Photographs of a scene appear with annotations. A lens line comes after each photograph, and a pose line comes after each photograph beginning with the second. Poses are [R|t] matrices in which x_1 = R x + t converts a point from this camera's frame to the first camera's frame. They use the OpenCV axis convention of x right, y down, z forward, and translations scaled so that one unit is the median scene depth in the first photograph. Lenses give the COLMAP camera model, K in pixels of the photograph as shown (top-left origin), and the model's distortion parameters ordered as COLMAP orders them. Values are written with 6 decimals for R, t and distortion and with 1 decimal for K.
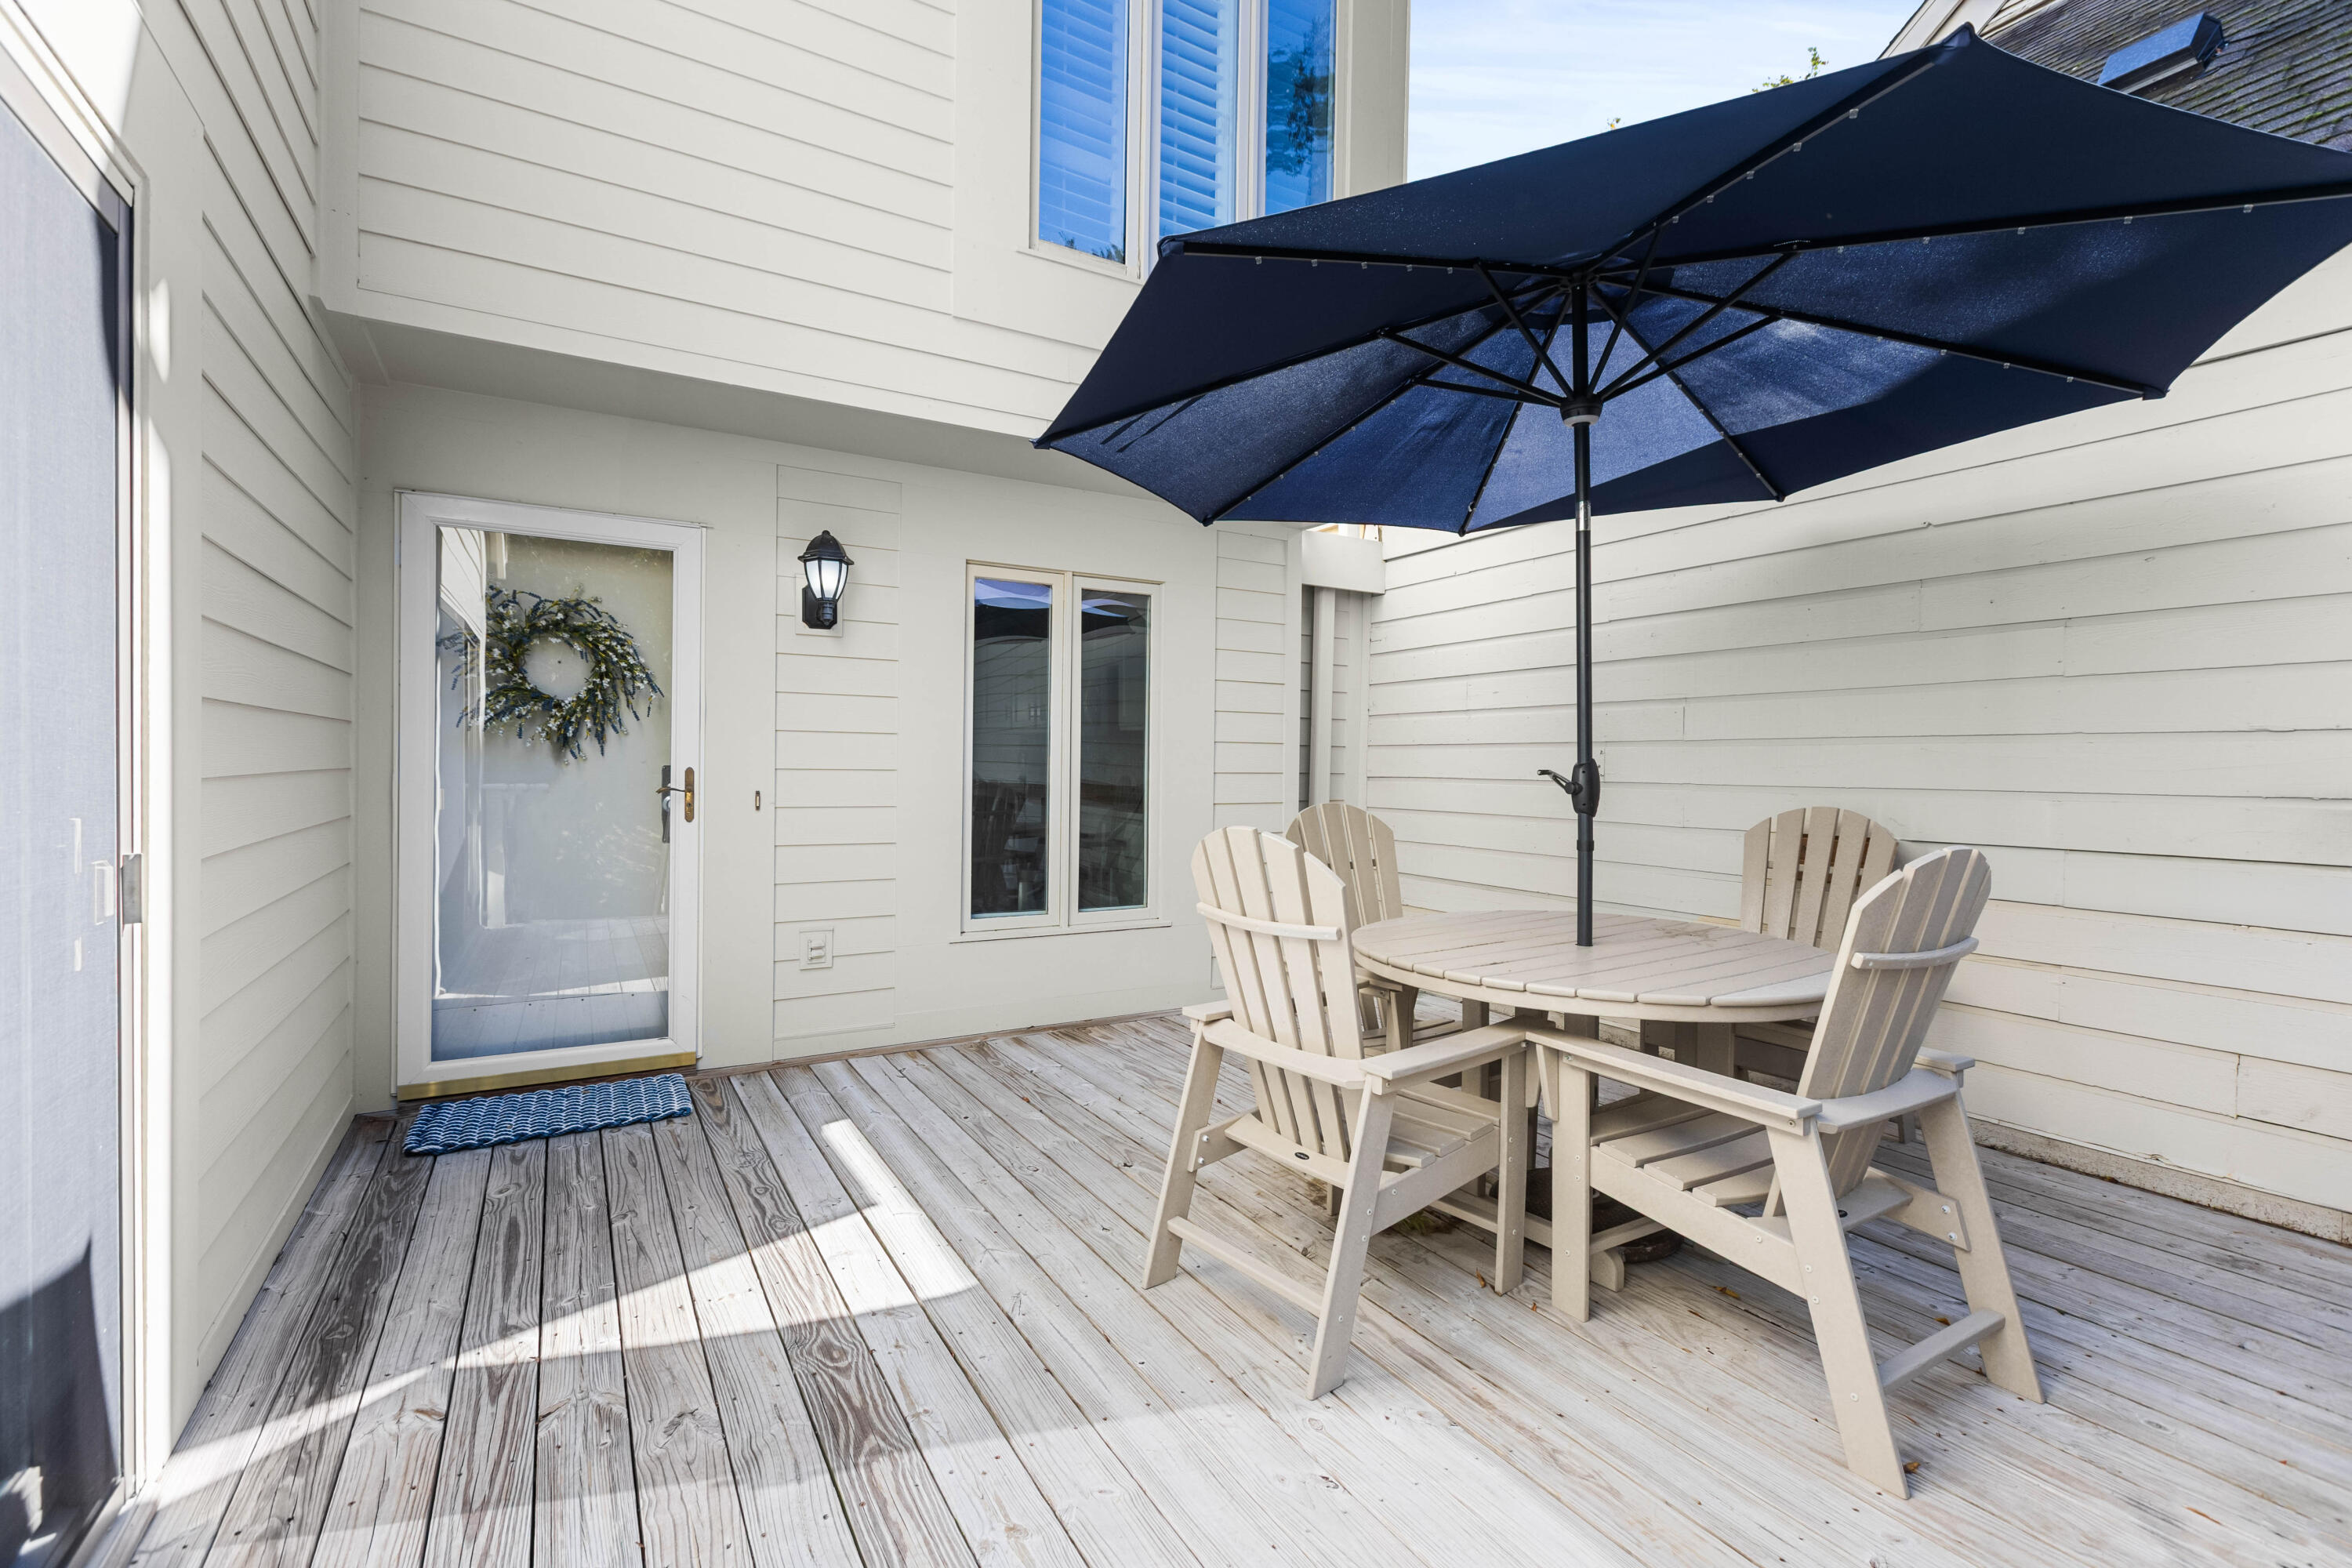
lens RADIAL K [[1045.1, 0, 1181.3], [0, 1045.1, 775.1], [0, 0, 1]] dist [0.000582, 0.000252]
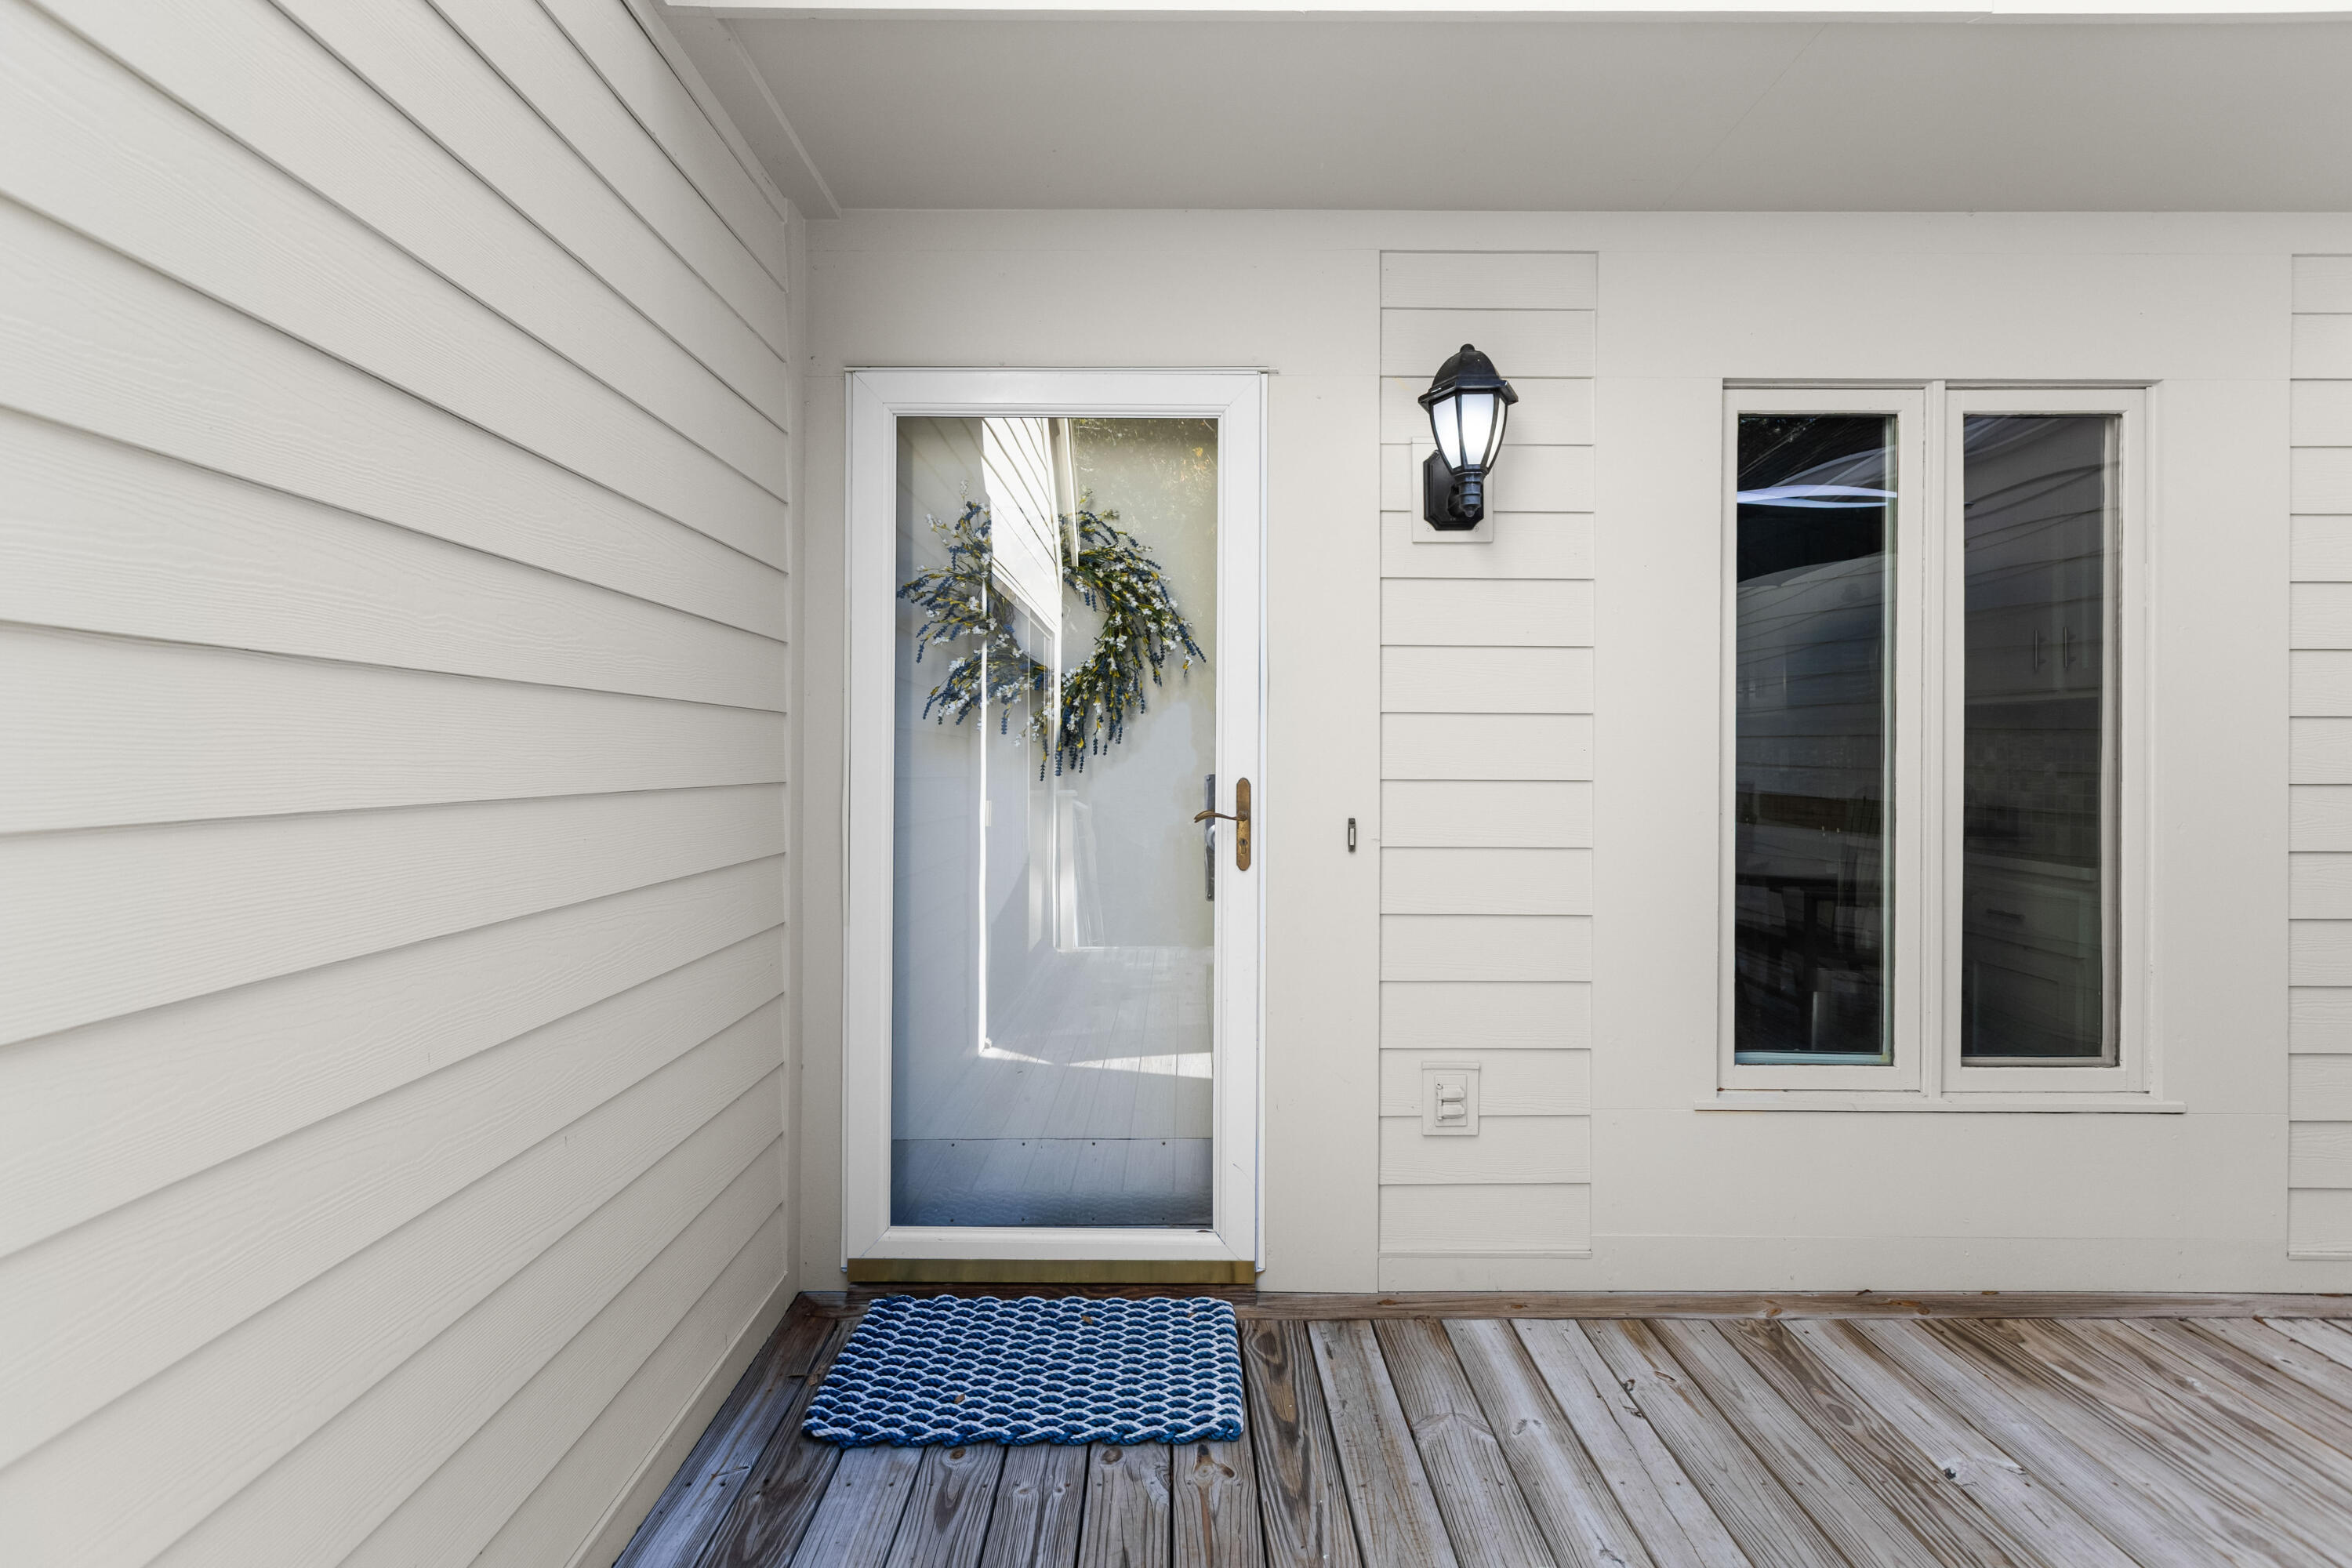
lens RADIAL K [[1045.1, 0, 1178.8], [0, 1045.1, 769.6], [0, 0, 1]] dist [0.000582, 0.000252]
pose [[0.862180, -0.004979, -0.506577, -0.202047], [0.003137, 0.999985, -0.004489, -0.009590], [0.506592, 0.002281, 0.862183, 0.470540]]
